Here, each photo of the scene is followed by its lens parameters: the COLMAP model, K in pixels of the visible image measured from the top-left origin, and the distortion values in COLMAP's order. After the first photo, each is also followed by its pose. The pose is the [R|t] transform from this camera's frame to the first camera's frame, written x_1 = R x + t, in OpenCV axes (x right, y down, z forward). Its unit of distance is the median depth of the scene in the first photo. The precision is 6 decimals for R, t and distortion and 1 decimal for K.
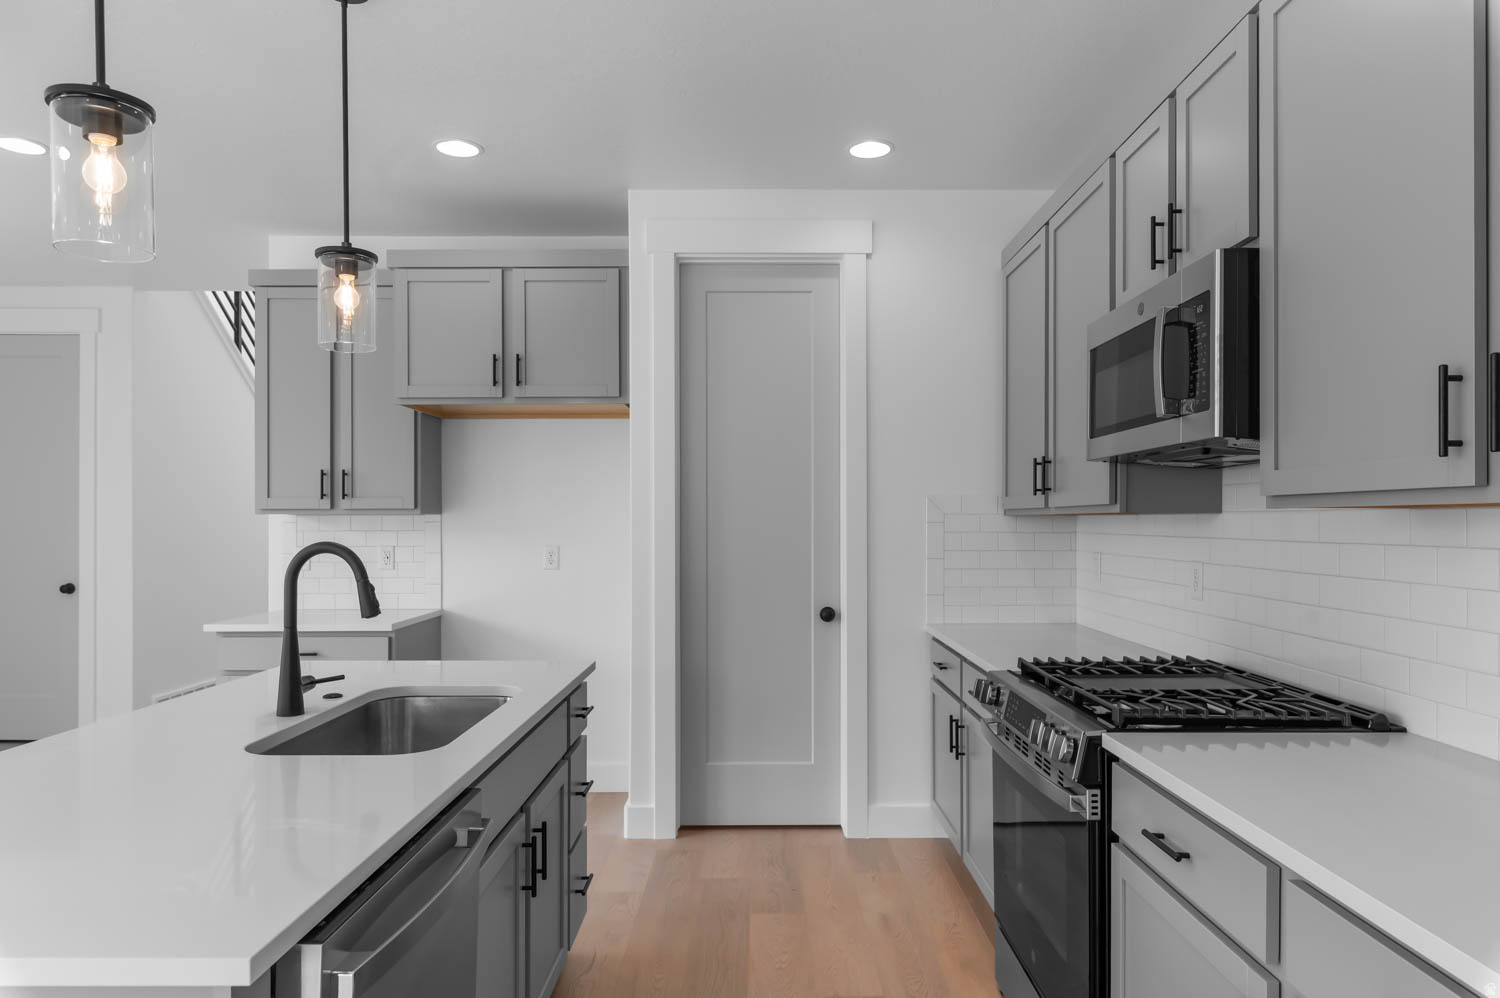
lens RADIAL K [[921.3, 0, 756.7], [0, 921.3, 512.5], [0, 0, 1]] dist [0.004505, 0.001147]
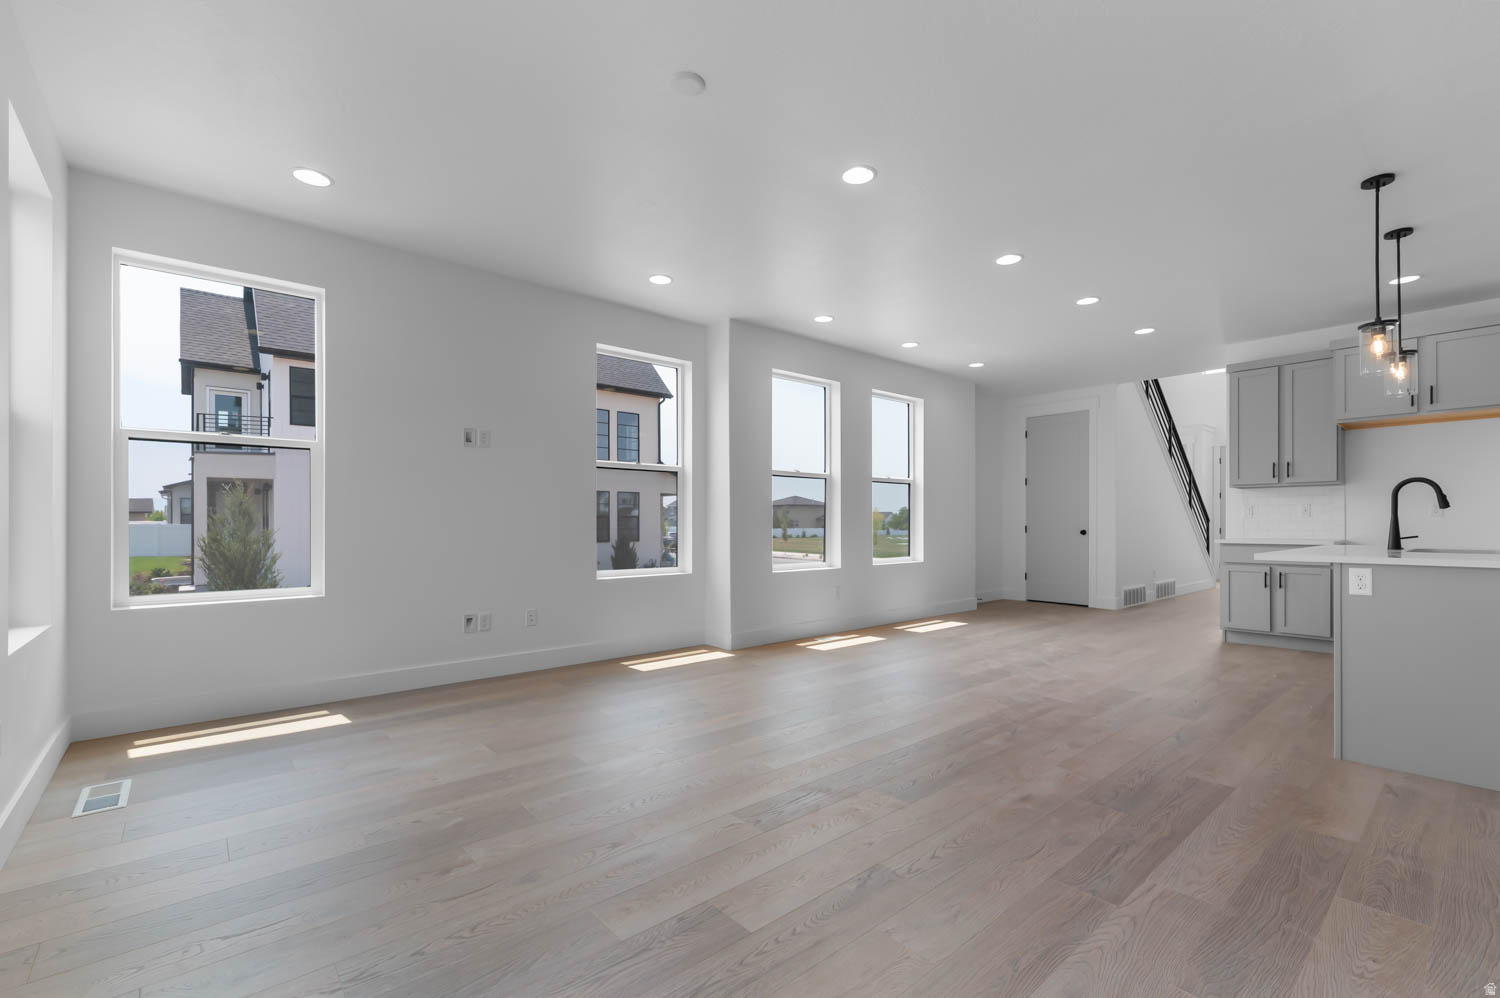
lens RADIAL K [[647.9, 0, 761.2], [0, 647.9, 521.4], [0, 0, 1]] dist [0.000255, 0.000045]
pose [[0.658270, -0.003072, -0.752775, -0.171577], [0.007382, 0.999970, 0.002375, 0.068604], [0.752745, -0.007120, 0.658273, -0.730605]]
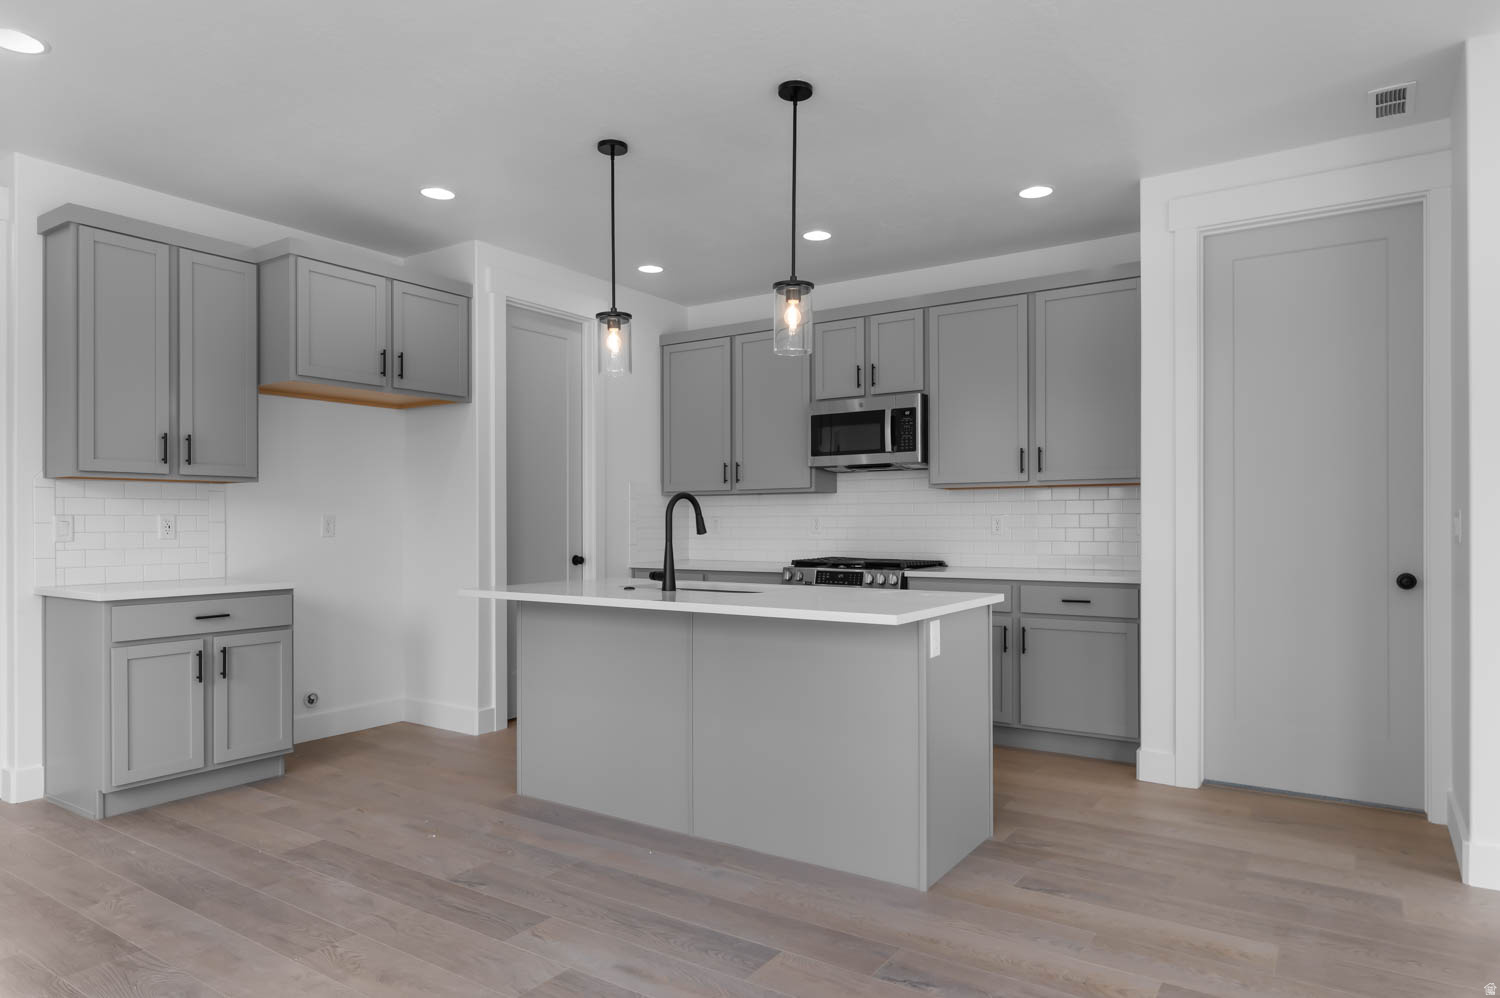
lens RADIAL K [[907.4, 0, 764.4], [0, 907.4, 512.7], [0, 0, 1]] dist [-0.016535, 0.007125]
pose [[0.549313, 0.006624, 0.835590, -0.982457], [-0.004238, 0.999978, -0.005142, 0.041950], [-0.835606, -0.000717, 0.549329, -0.045793]]
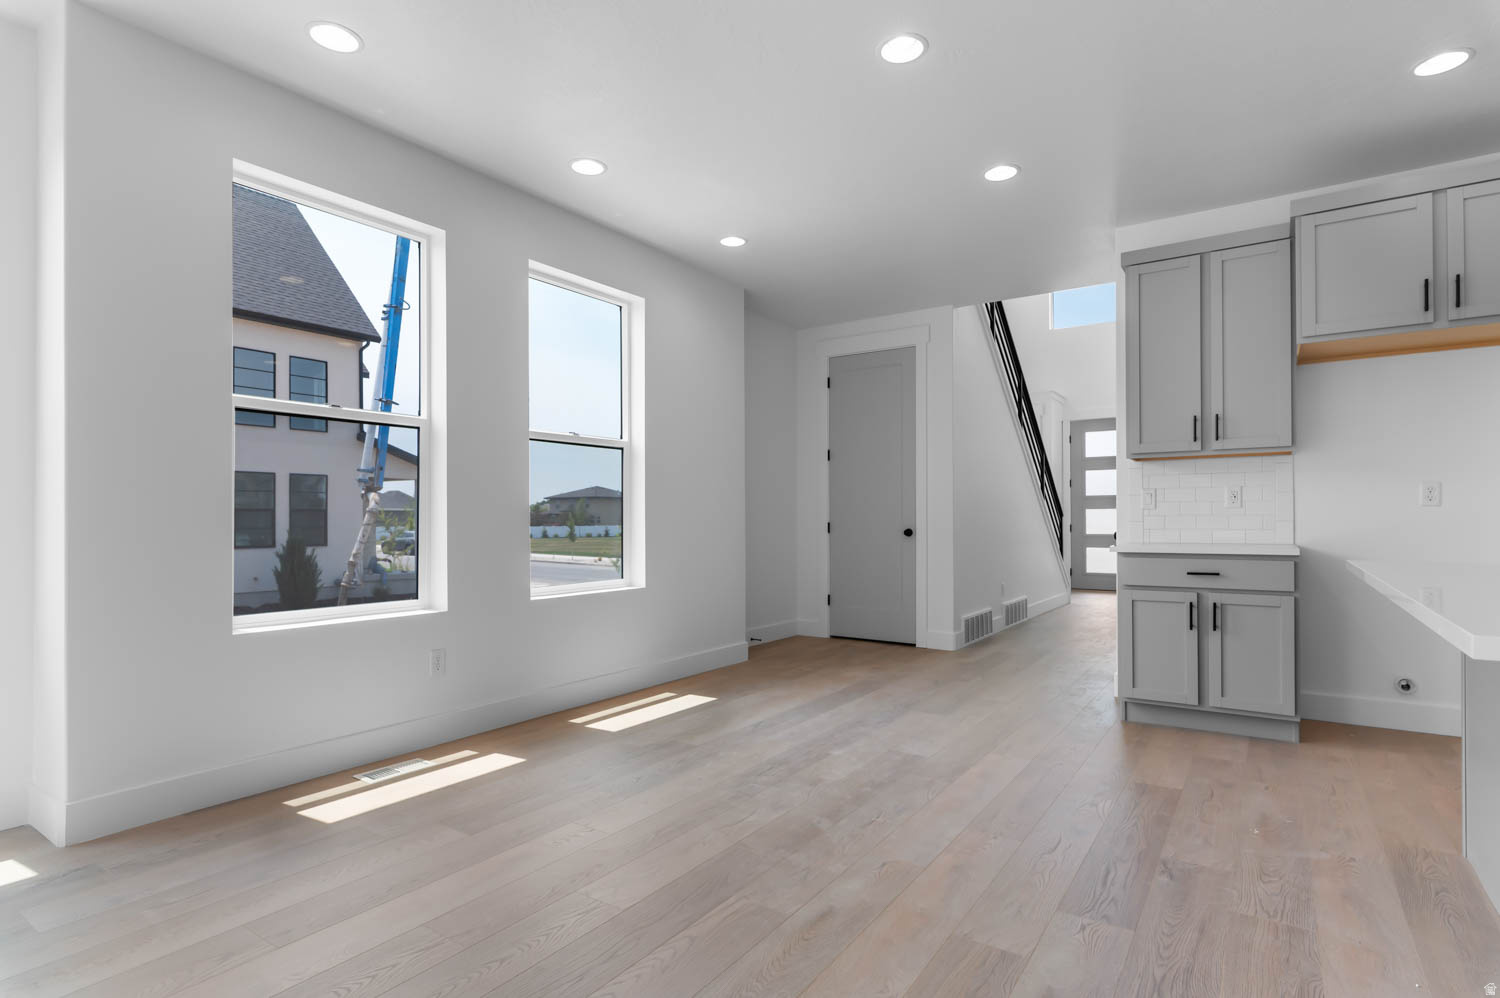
lens RADIAL K [[757.0, 0, 760.7], [0, 757.0, 510.9], [0, 0, 1]] dist [-0.003298, -0.000897]
pose [[0.827123, -0.008712, -0.561954, -0.419466], [0.007869, 0.999961, -0.003920, 0.074950], [0.561966, -0.001180, 0.827160, -0.072641]]
